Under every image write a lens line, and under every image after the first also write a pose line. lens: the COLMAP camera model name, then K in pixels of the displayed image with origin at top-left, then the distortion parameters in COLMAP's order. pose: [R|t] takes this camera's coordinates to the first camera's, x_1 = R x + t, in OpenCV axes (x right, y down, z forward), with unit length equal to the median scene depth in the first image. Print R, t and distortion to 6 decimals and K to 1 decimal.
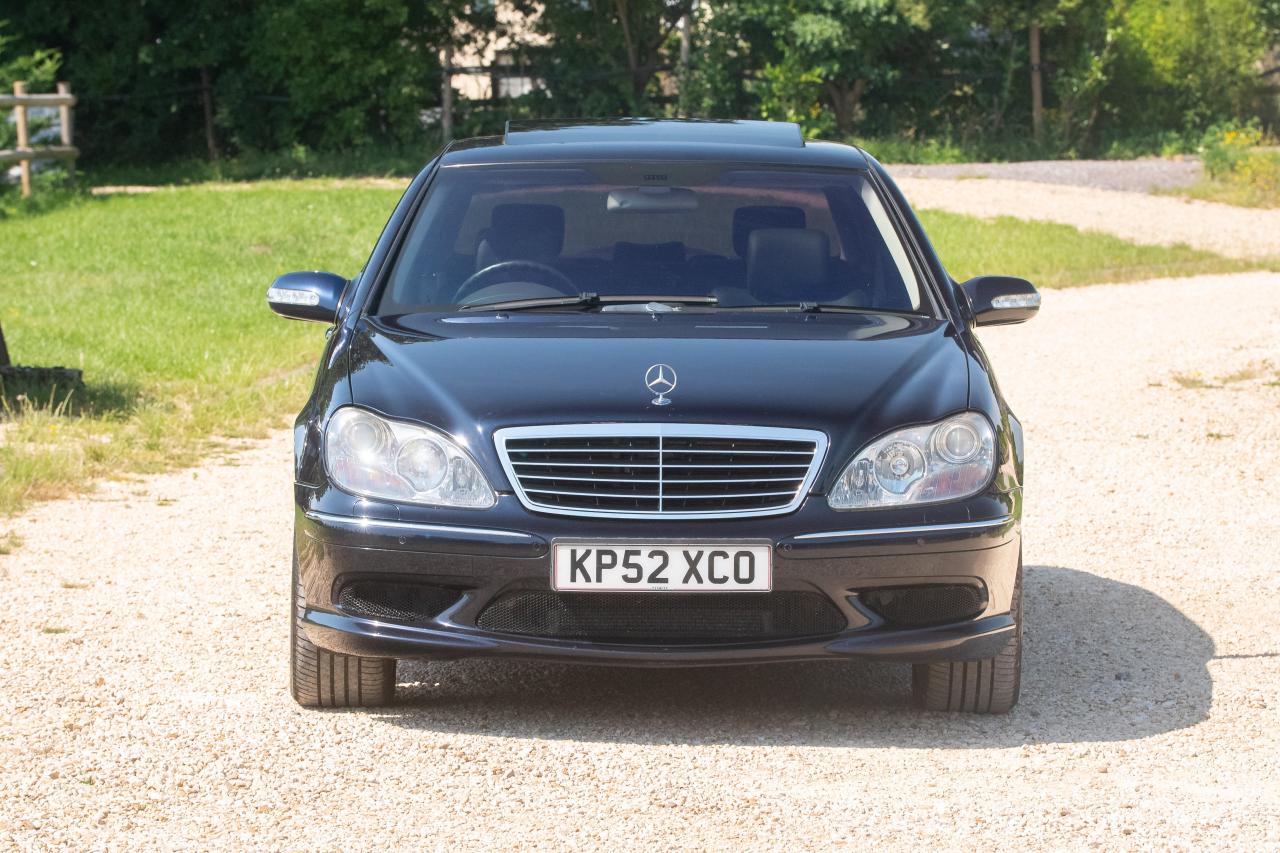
lens RADIAL K [[5325.3, 0, 641.3], [0, 5325.3, 441.8], [0, 0, 1]] dist [0.816171, 7.888441]
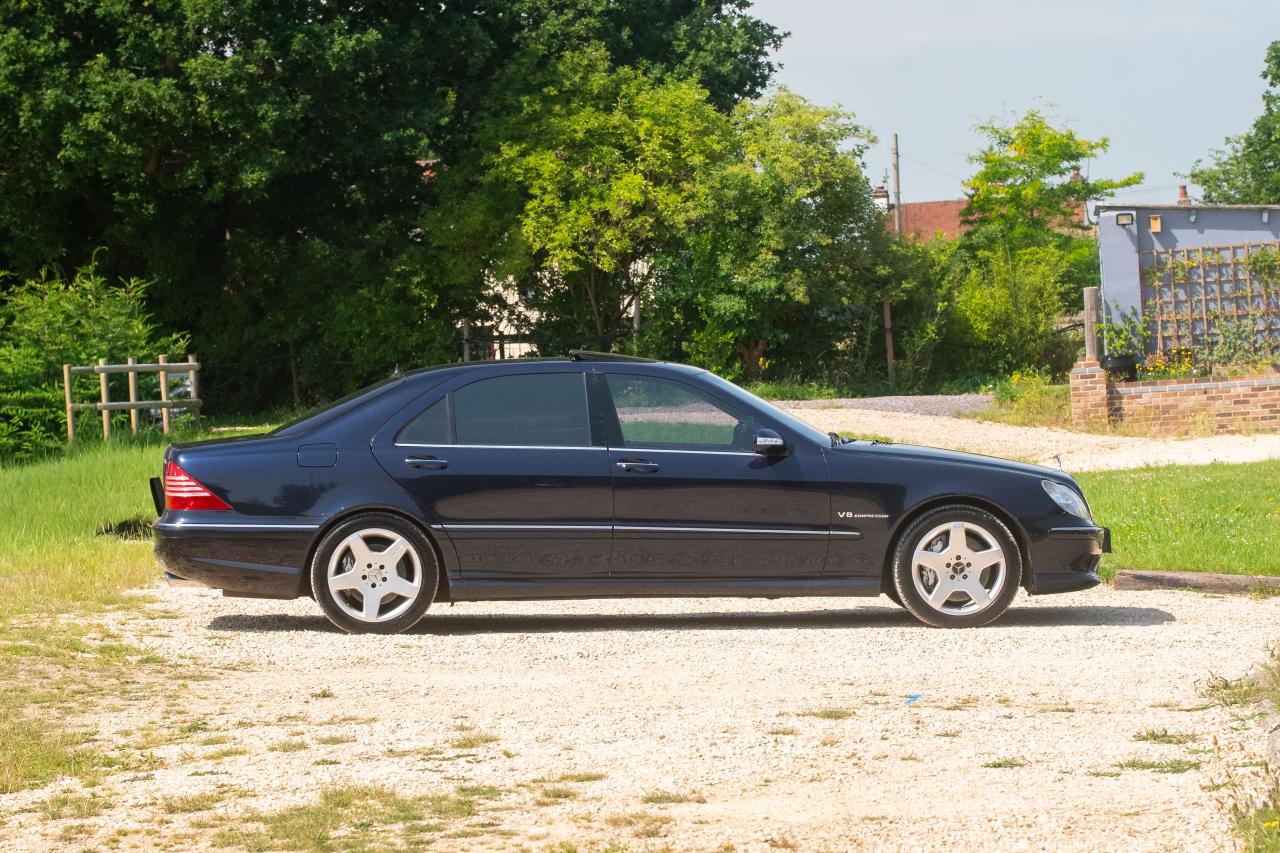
lens RADIAL K [[4637.1, 0, 605.1], [0, 4637.1, 426.6], [0, 0, 1]] dist [0.560105, 1.459063]
pose [[0.999688, -0.017890, -0.017445, 0.020880], [0.016990, 0.998584, -0.050419, 0.014766], [0.018323, 0.050107, 0.998576, -0.202226]]
